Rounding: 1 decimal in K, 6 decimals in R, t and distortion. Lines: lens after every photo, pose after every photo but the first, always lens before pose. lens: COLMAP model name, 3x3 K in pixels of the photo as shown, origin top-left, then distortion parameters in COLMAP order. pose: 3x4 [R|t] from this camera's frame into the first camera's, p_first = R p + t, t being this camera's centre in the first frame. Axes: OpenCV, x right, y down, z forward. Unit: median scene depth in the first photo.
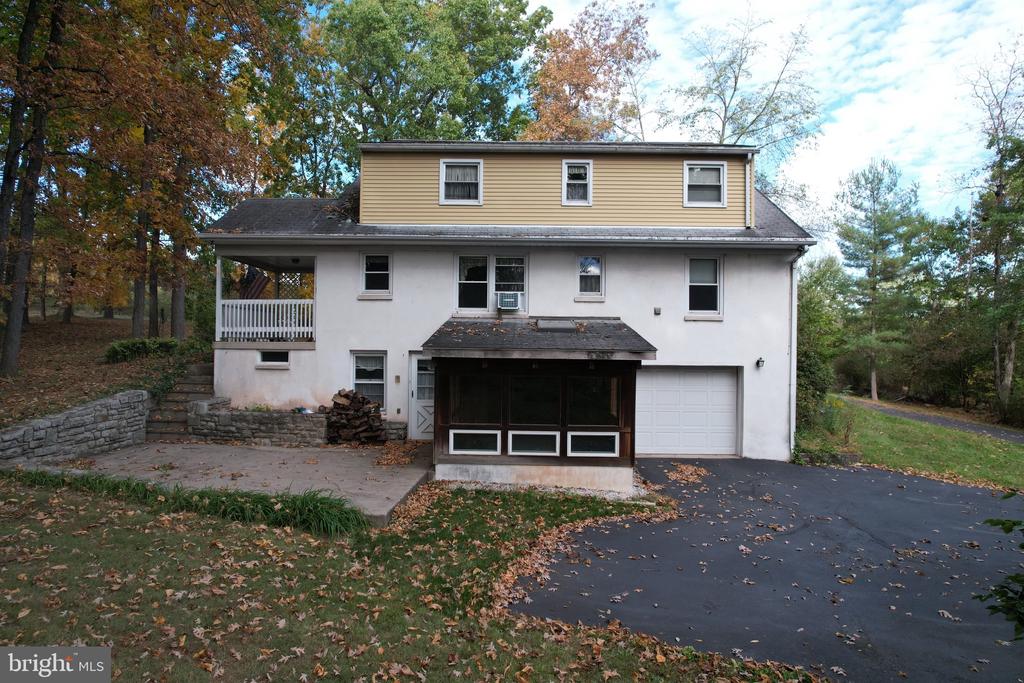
lens RADIAL K [[657.3, 0, 513.8], [0, 657.3, 340.6], [0, 0, 1]] dist [-0.074315, 0.066476]
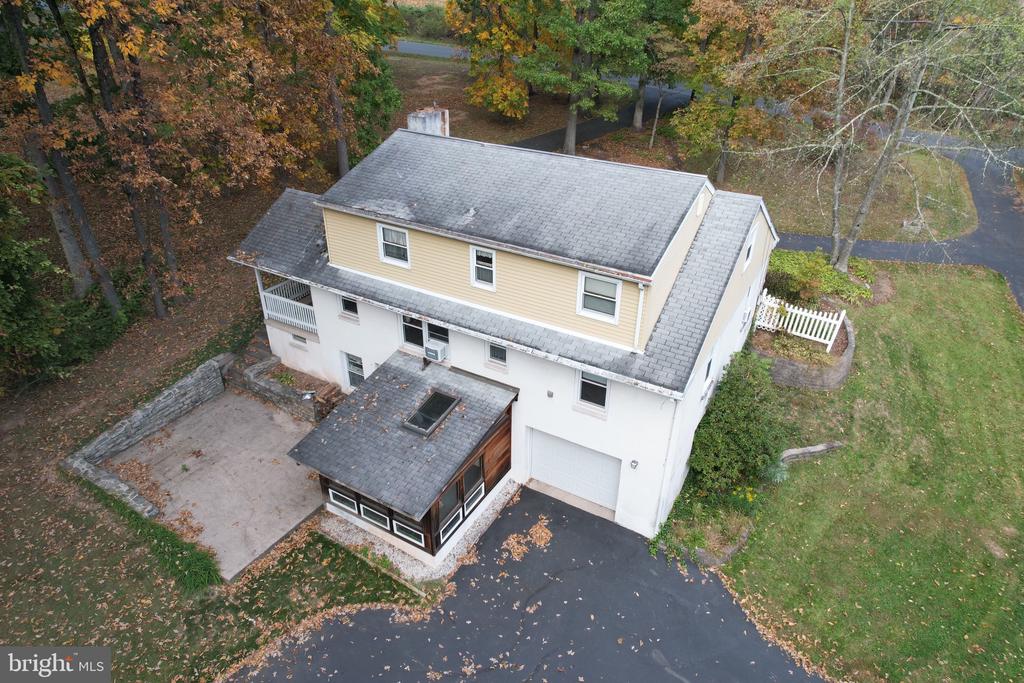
lens RADIAL K [[657.3, 0, 511.5], [0, 657.3, 344.2], [0, 0, 1]] dist [-0.074315, 0.066476]
pose [[0.870920, 0.245629, -0.425634, 0.598181], [0.007113, 0.859732, 0.510695, -0.659430], [0.491373, -0.447802, 0.747011, 0.207251]]
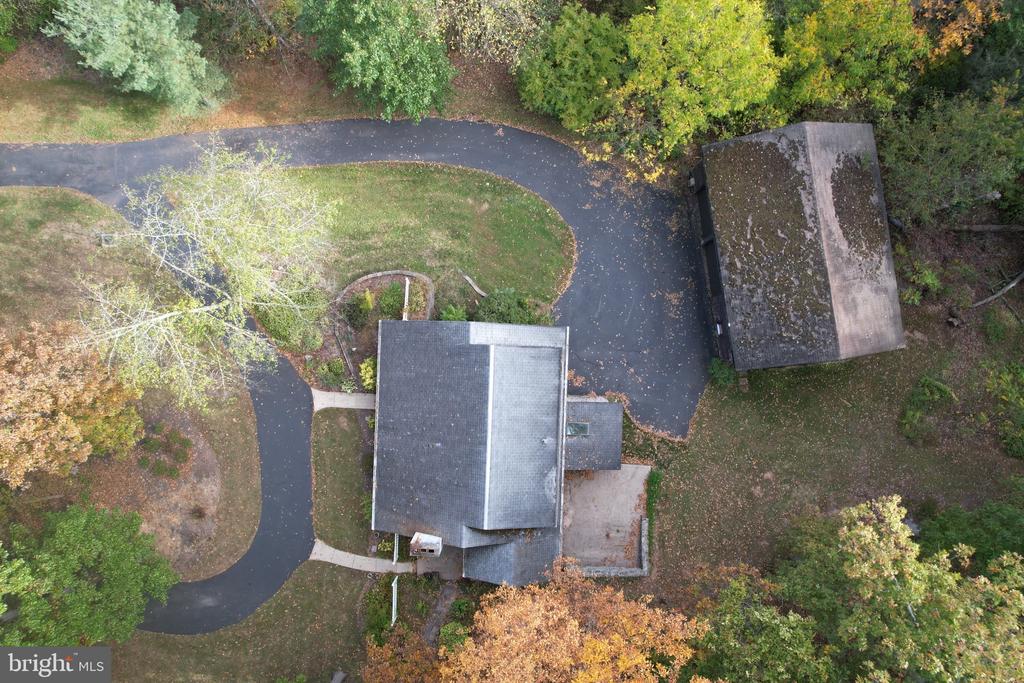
lens RADIAL K [[657.3, 0, 510.0], [0, 657.3, 345.7], [0, 0, 1]] dist [-0.074315, 0.066476]
pose [[0.020336, -0.999781, -0.004856, 0.378045], [-0.012115, -0.005103, 0.999914, -2.492715], [-0.999720, -0.020276, -0.012217, 1.185493]]
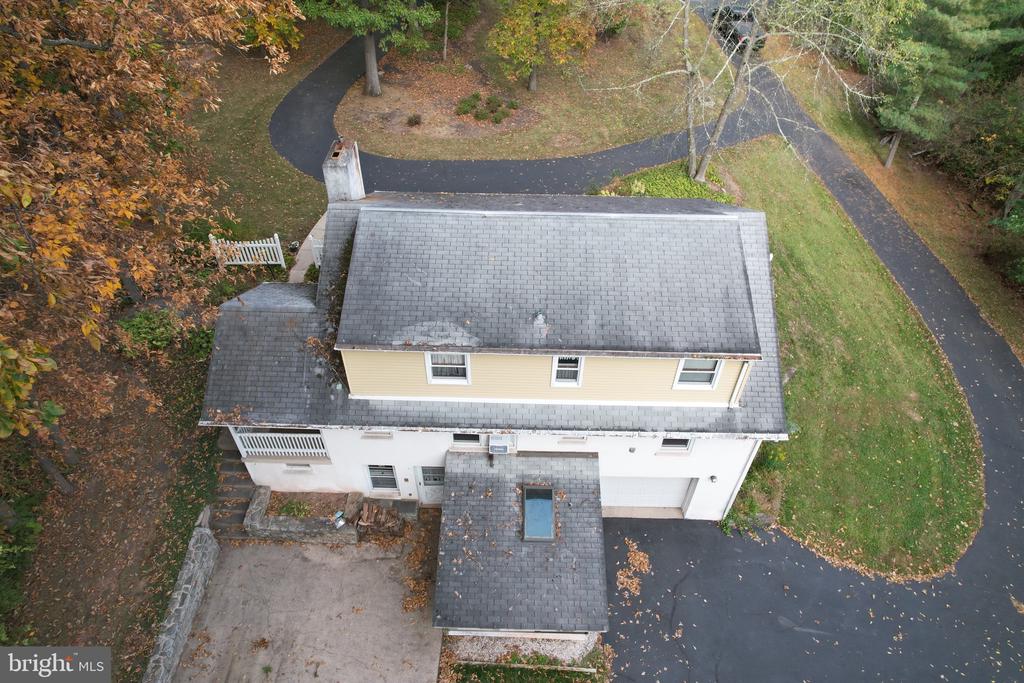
lens RADIAL K [[657.3, 0, 511.4], [0, 657.3, 344.3], [0, 0, 1]] dist [-0.074315, 0.066476]
pose [[0.999993, 0.001865, -0.003089, 0.016374], [0.000864, 0.707535, 0.706678, -0.956040], [0.003504, -0.706676, 0.707529, 0.338745]]
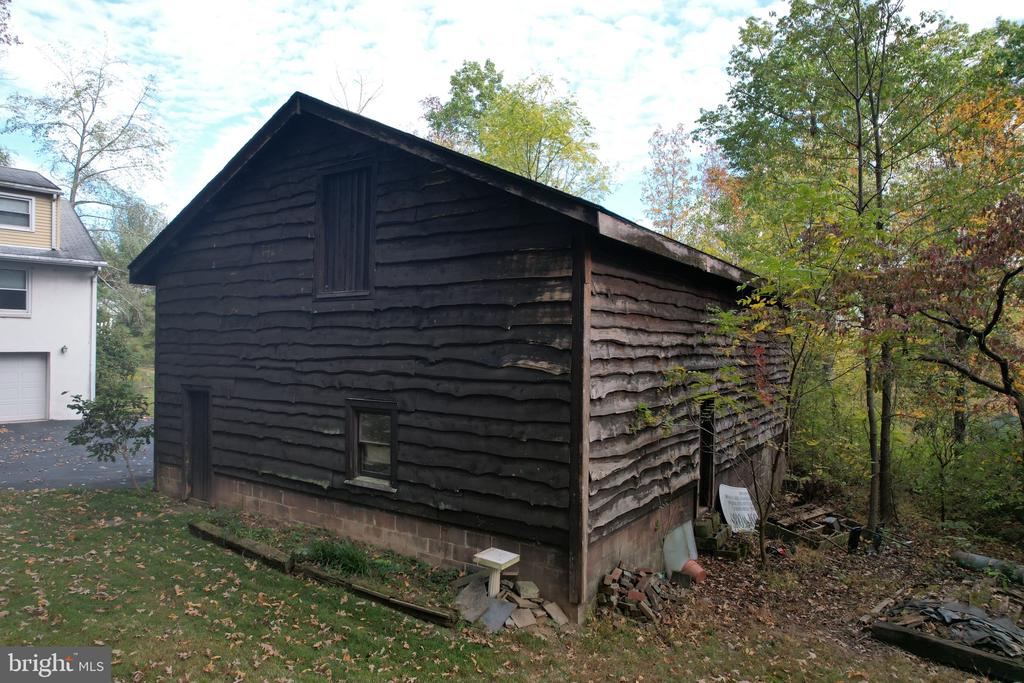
lens RADIAL K [[657.3, 0, 513.7], [0, 657.3, 343.0], [0, 0, 1]] dist [-0.074315, 0.066476]
pose [[0.683154, -0.004398, 0.730261, 0.035756], [-0.010199, 0.999827, 0.015562, -0.009632], [-0.730203, -0.018080, 0.682991, -0.603374]]
